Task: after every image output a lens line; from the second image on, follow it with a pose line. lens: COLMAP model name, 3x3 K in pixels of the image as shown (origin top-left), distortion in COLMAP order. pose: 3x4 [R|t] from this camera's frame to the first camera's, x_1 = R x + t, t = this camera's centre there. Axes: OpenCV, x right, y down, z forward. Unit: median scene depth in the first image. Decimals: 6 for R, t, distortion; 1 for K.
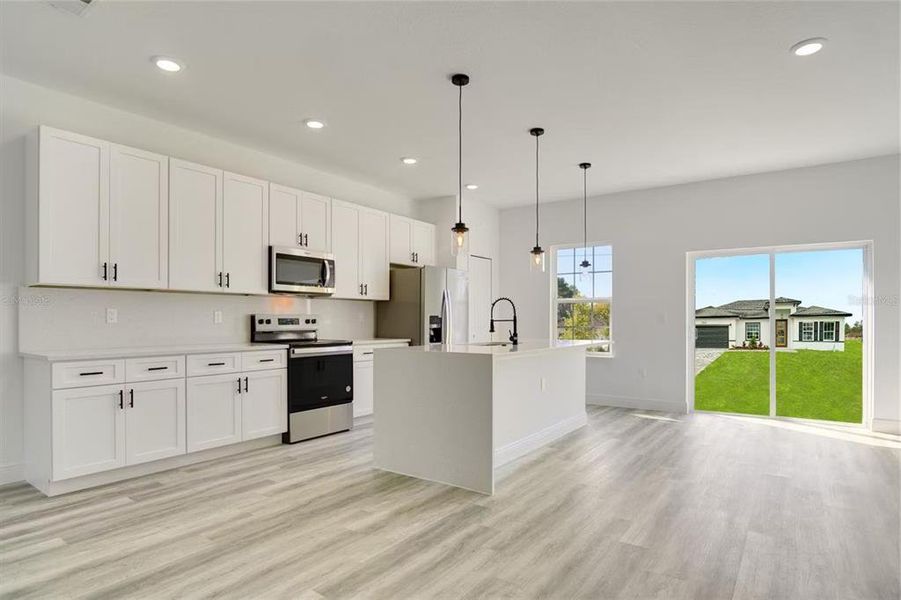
lens RADIAL K [[498.2, 0, 453.5], [0, 498.2, 319.7], [0, 0, 1]] dist [-0.002961, -0.000994]
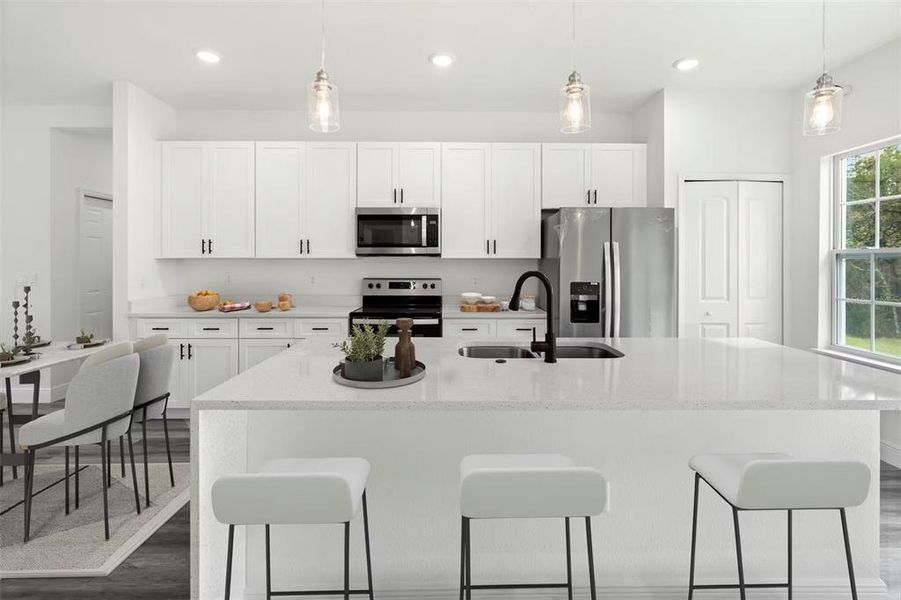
lens RADIAL K [[477.2, 0, 451.4], [0, 477.2, 262.8], [0, 0, 1]] dist [0.020154, -0.000194]
pose [[0.575166, -0.001095, -0.818036, 0.508706], [0.000153, 0.999999, -0.001231, -0.043117], [0.818037, 0.000583, 0.575166, 0.650420]]
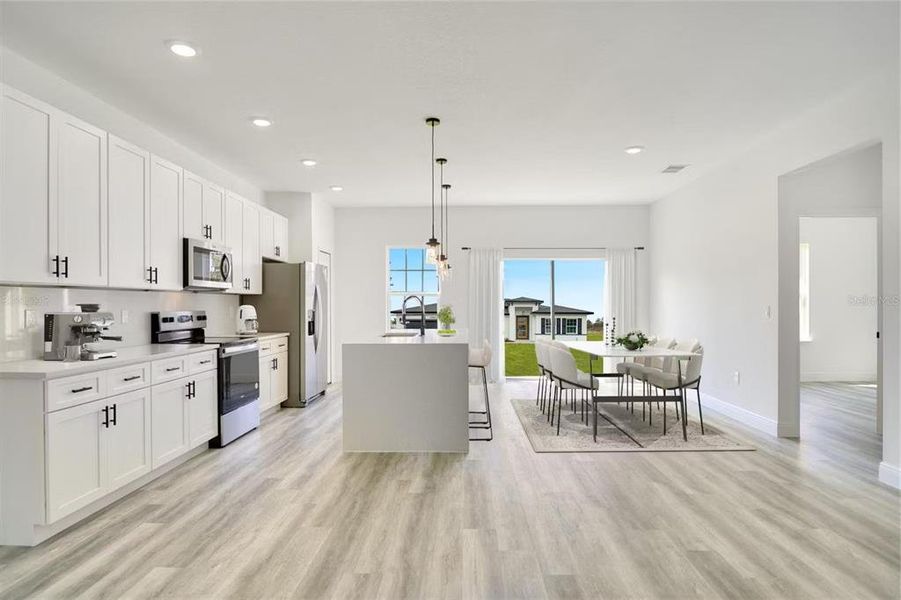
lens RADIAL K [[491.8, 0, 450.5], [0, 491.8, 300.0], [0, 0, 1]] dist [-0.007840, -0.000843]
pose [[0.832093, 0.000363, 0.554636, -0.485313], [0.005959, 0.999936, -0.009594, -0.022783], [-0.554604, 0.011289, 0.832038, -0.030101]]
